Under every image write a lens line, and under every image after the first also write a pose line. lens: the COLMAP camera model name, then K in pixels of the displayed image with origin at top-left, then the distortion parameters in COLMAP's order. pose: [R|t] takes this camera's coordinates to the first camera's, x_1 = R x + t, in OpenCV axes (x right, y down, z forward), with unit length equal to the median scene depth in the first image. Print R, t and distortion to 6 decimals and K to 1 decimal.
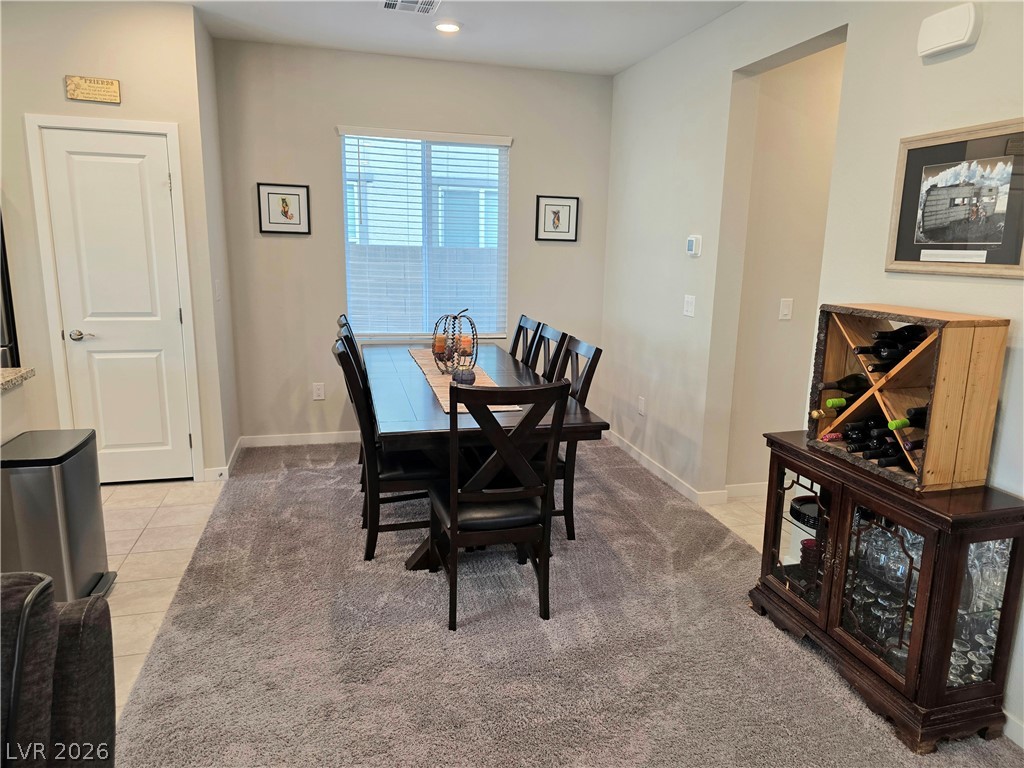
lens RADIAL K [[696.1, 0, 522.7], [0, 696.1, 381.8], [0, 0, 1]] dist [0.055012, -0.006805]
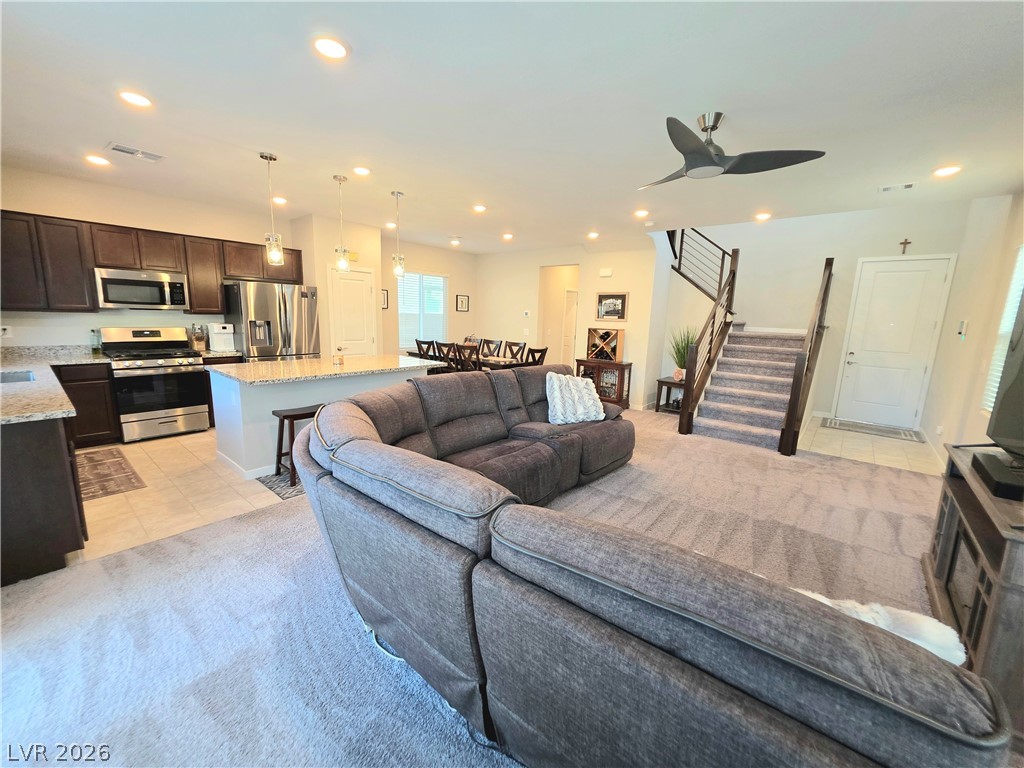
lens RADIAL K [[408.8, 0, 511.7], [0, 408.8, 385.0], [0, 0, 1]] dist [0.005381, -0.000425]
pose [[0.831745, -0.102407, 0.545632, -1.650814], [0.099794, 0.994409, 0.034513, 0.128561], [-0.546116, 0.025745, 0.837314, -1.051200]]
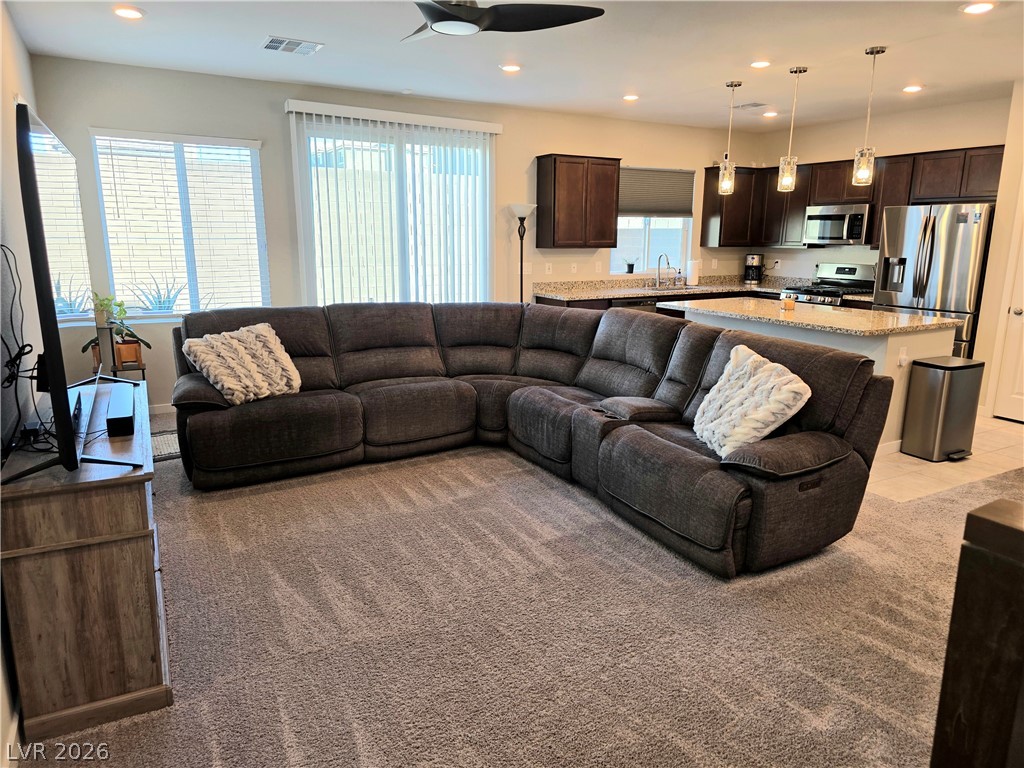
lens RADIAL K [[696.1, 0, 521.5], [0, 696.1, 381.3], [0, 0, 1]] dist [0.055012, -0.006805]
pose [[0.204649, 0.175097, -0.963047, 0.891721], [-0.189474, 0.972348, 0.136525, 0.105877], [0.960322, 0.154533, 0.232166, -0.520819]]
